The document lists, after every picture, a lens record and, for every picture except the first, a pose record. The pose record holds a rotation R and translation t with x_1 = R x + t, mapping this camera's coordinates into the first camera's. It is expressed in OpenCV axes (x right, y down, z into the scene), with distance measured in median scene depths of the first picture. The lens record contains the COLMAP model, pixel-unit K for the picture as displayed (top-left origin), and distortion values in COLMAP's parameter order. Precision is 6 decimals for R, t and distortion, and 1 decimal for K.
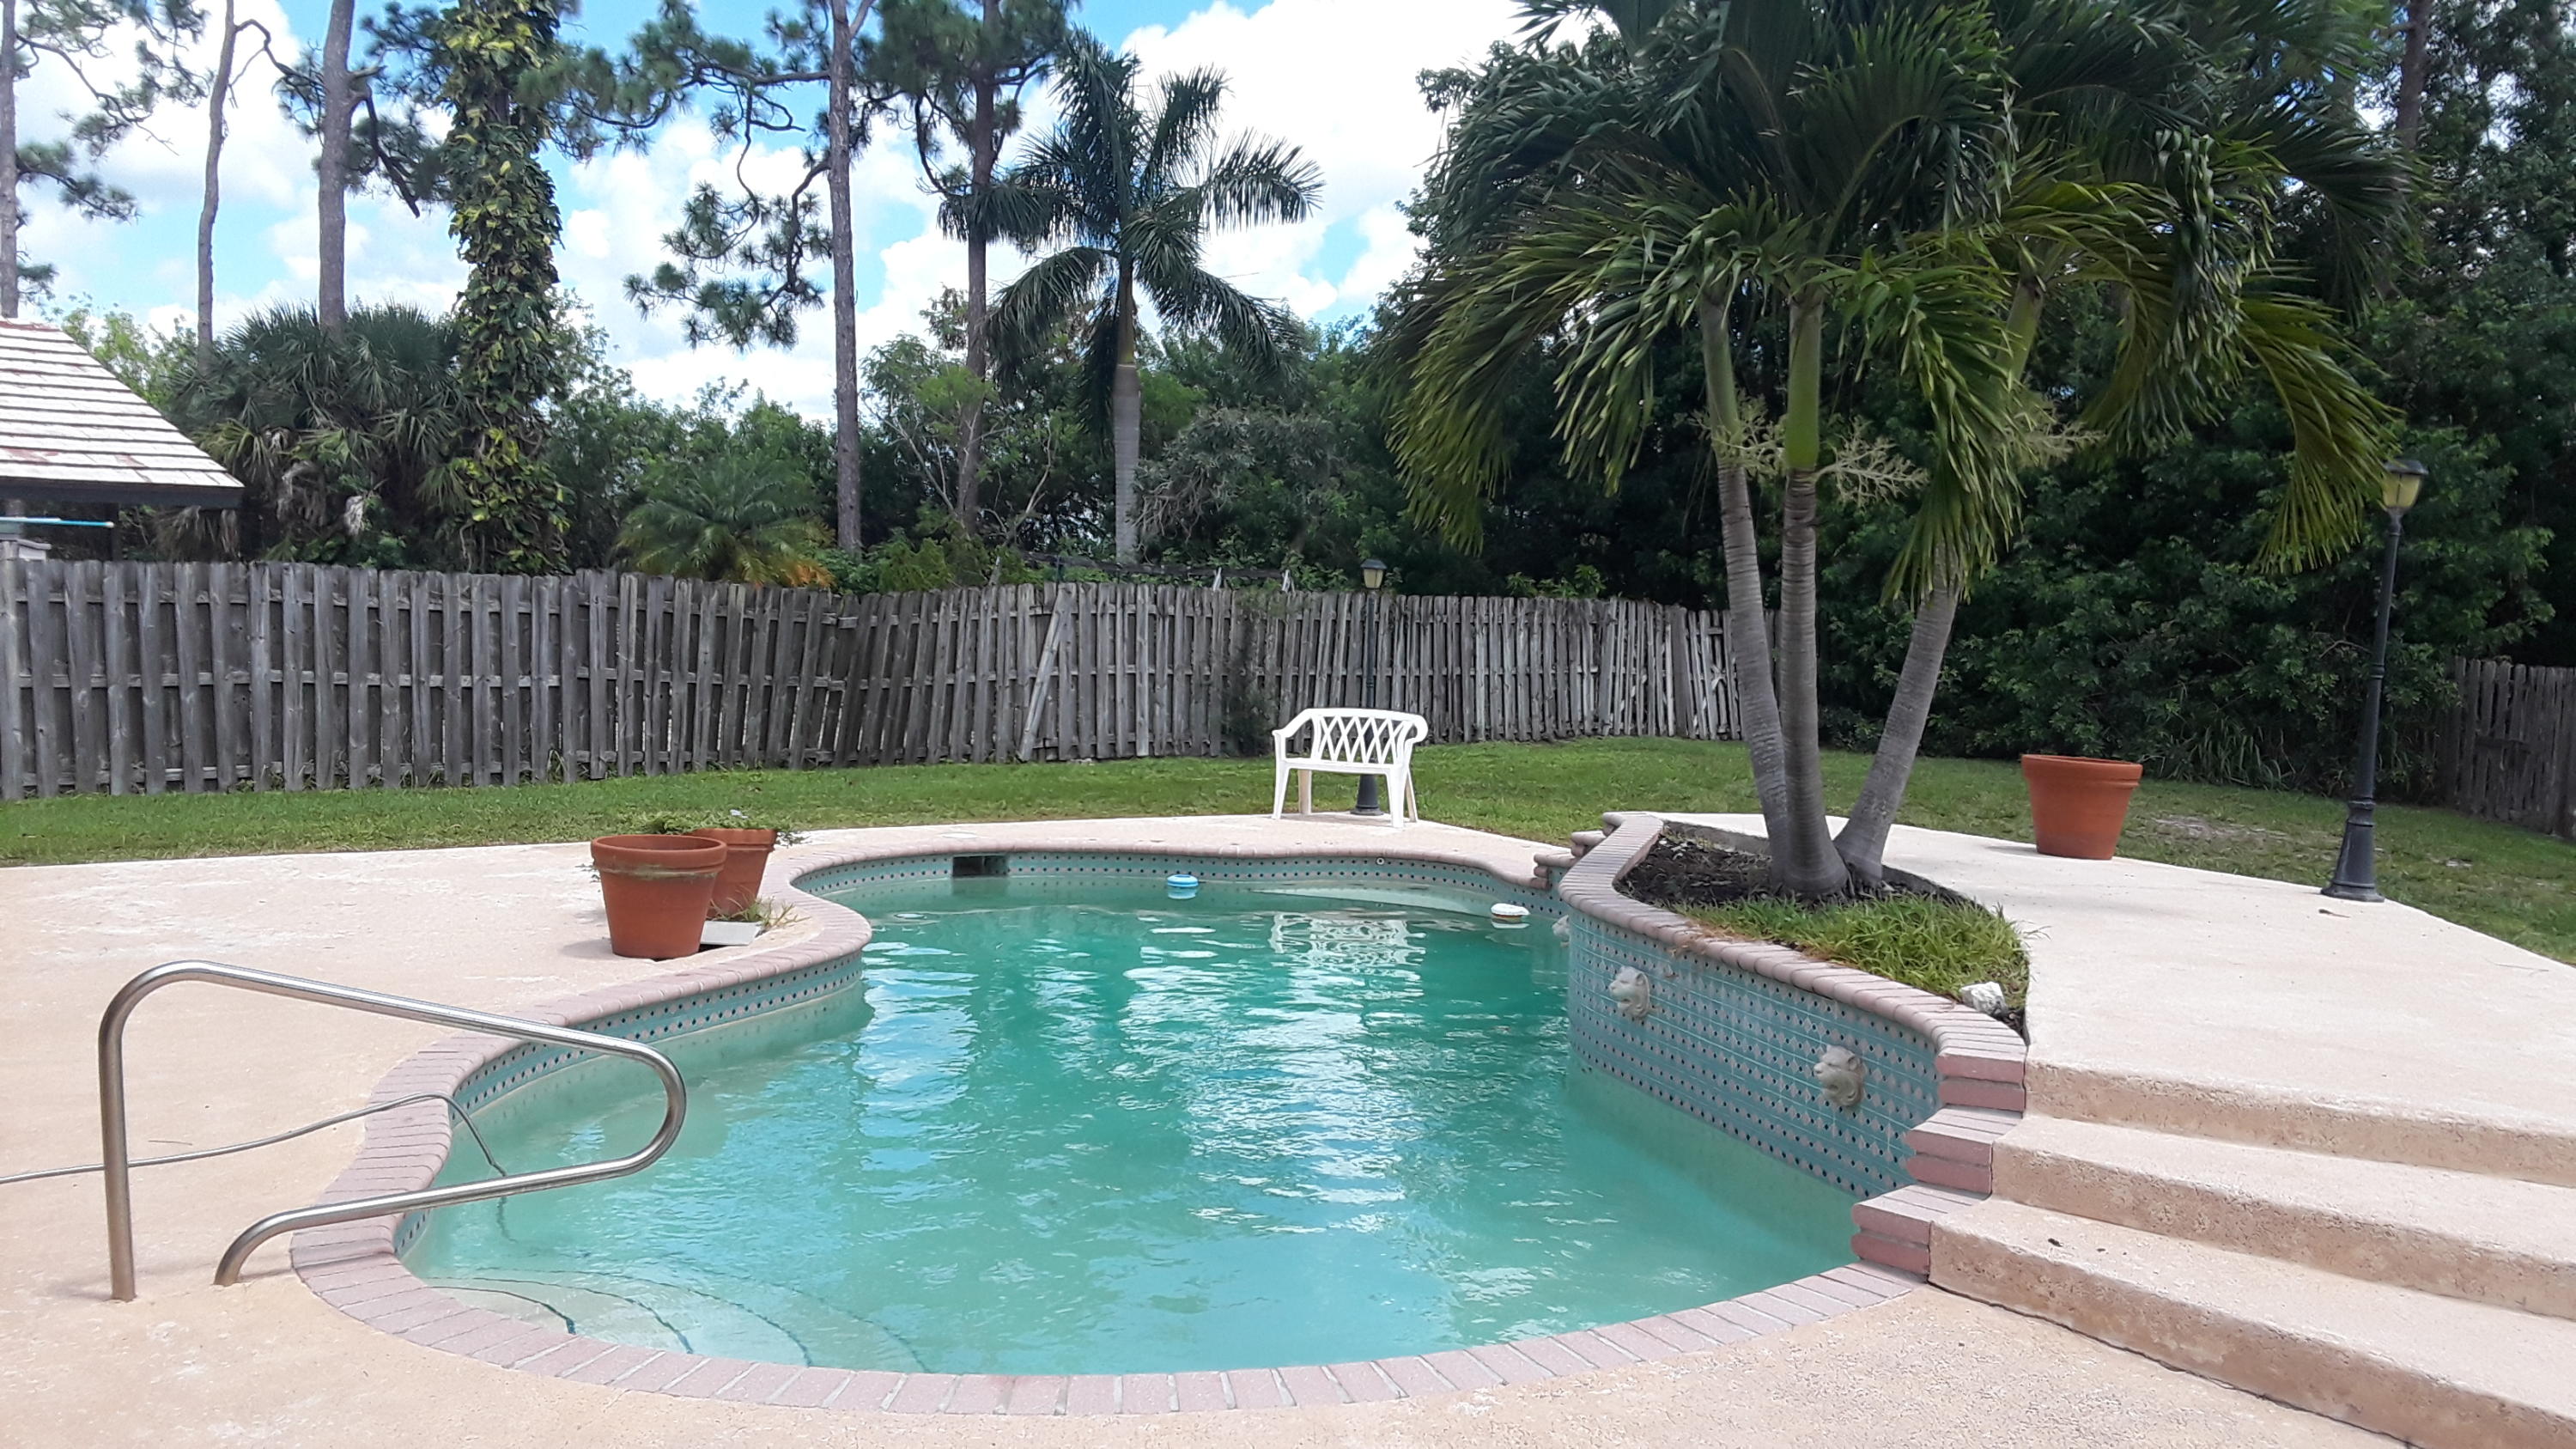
lens RADIAL K [[1999.4, 0, 1292.8], [0, 1999.4, 743.0], [0, 0, 1]] dist [0.033214, -0.104716]
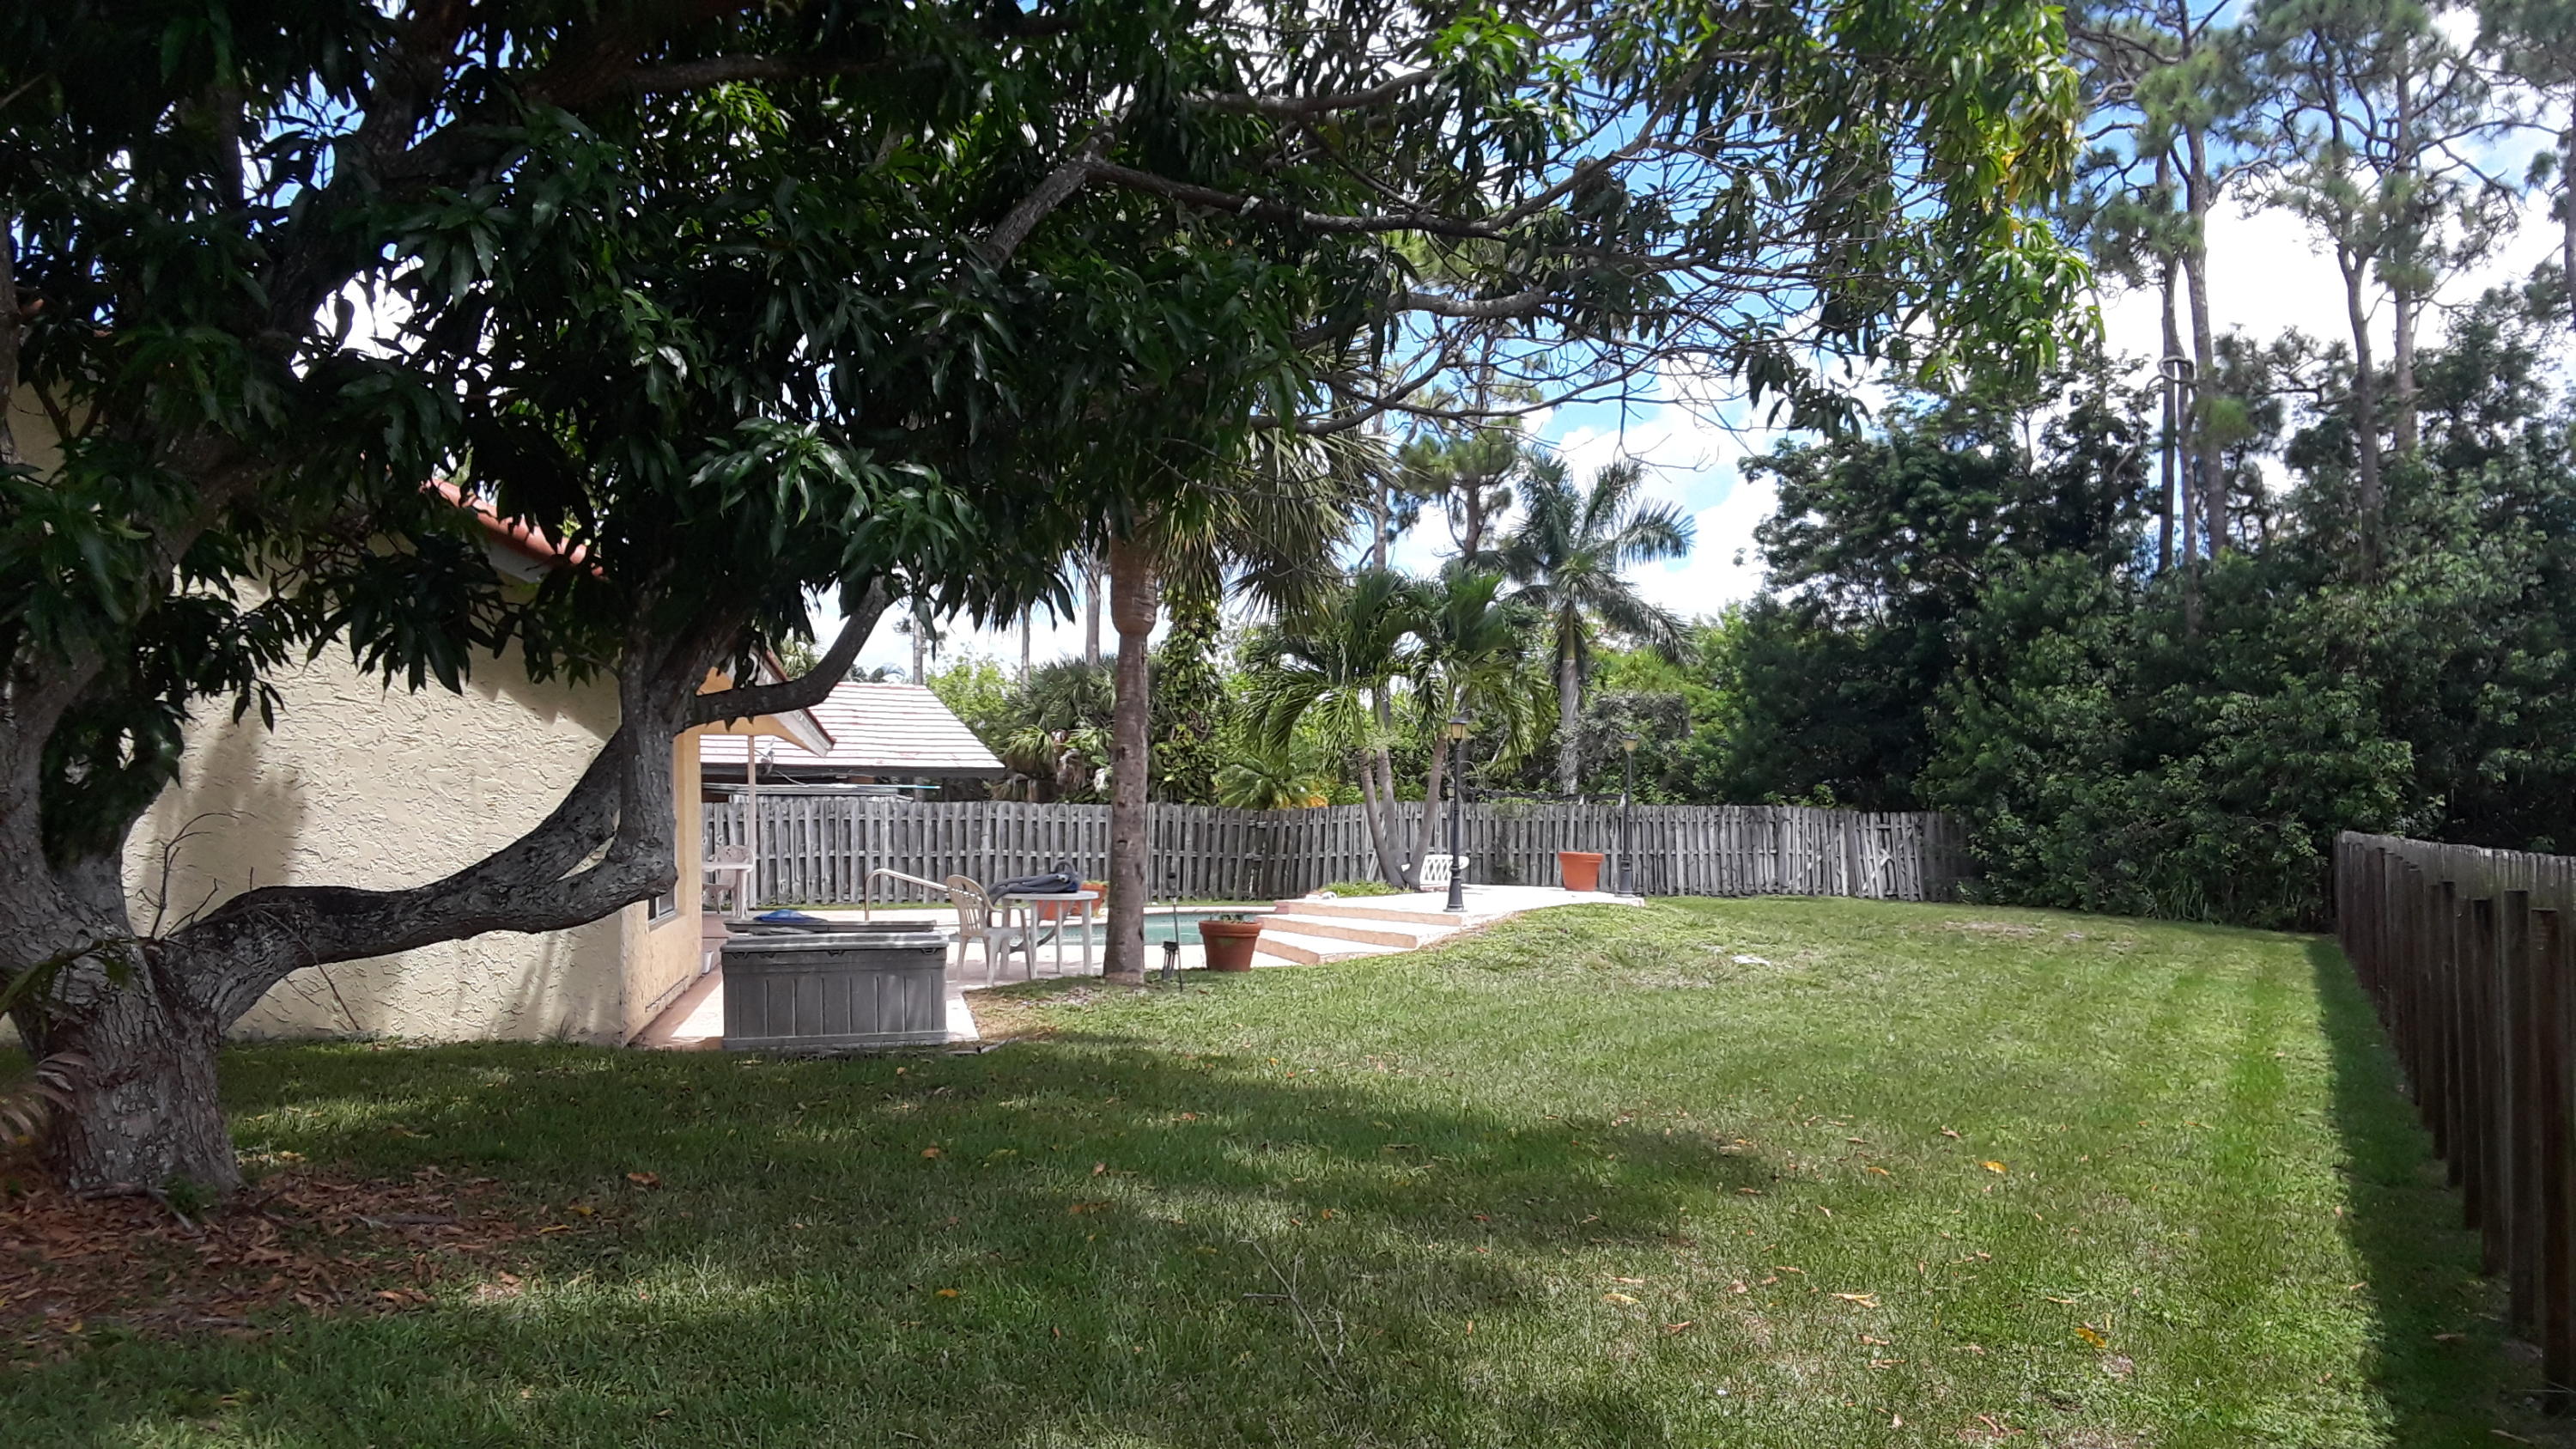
lens RADIAL K [[1999.4, 0, 1363.1], [0, 1999.4, 761.7], [0, 0, 1]] dist [0.033214, -0.104716]
pose [[0.929979, -0.037260, -0.365720, 0.448306], [-0.004860, 0.993517, -0.113579, 0.076169], [0.367581, 0.107404, 0.923769, -0.588934]]
